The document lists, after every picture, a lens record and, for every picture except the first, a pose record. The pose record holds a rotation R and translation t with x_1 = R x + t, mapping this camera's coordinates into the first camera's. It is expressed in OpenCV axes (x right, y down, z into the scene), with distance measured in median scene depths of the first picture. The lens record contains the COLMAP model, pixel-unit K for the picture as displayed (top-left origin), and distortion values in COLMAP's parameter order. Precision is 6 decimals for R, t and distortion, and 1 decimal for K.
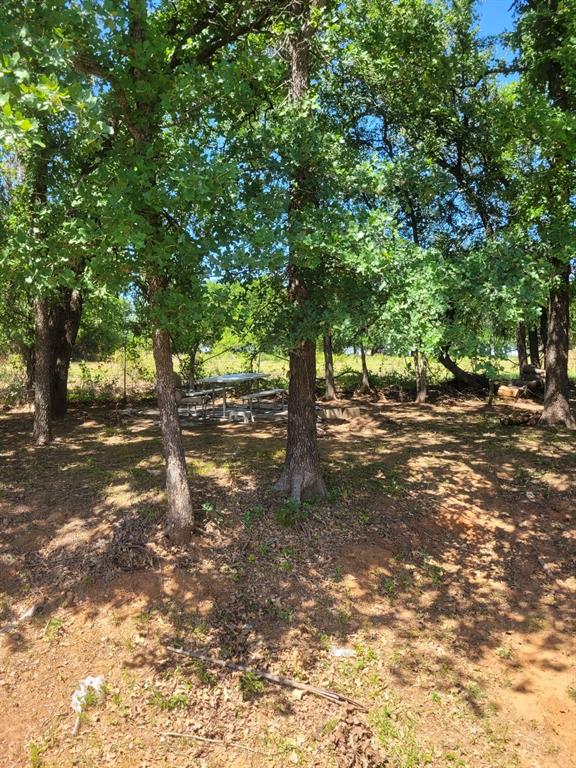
lens RADIAL K [[599.9, 0, 292.4], [0, 599.9, 383.7], [0, 0, 1]] dist [0.086617, -0.032690]
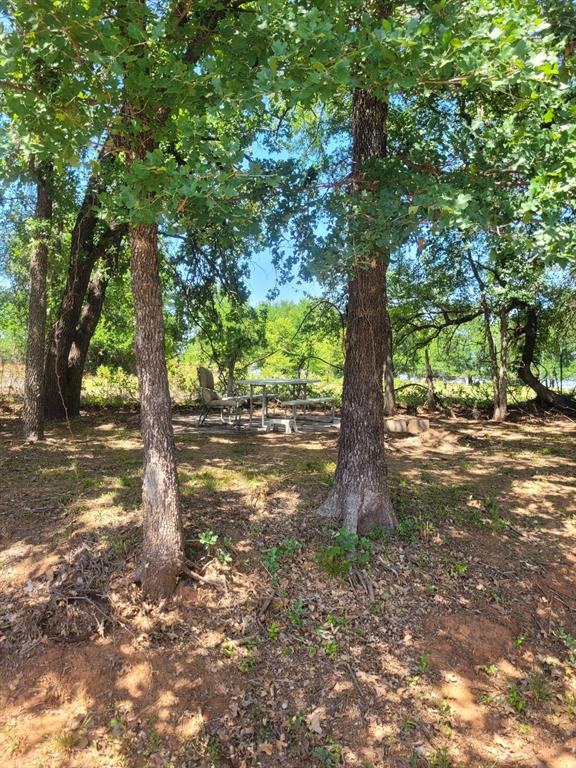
lens RADIAL K [[599.9, 0, 281.4], [0, 599.9, 382.9], [0, 0, 1]] dist [0.086617, -0.032690]
pose [[0.993429, 0.026068, -0.111444, -0.000029], [-0.030862, 0.998662, -0.041504, 0.051881], [0.110213, 0.044671, 0.992904, 0.287539]]
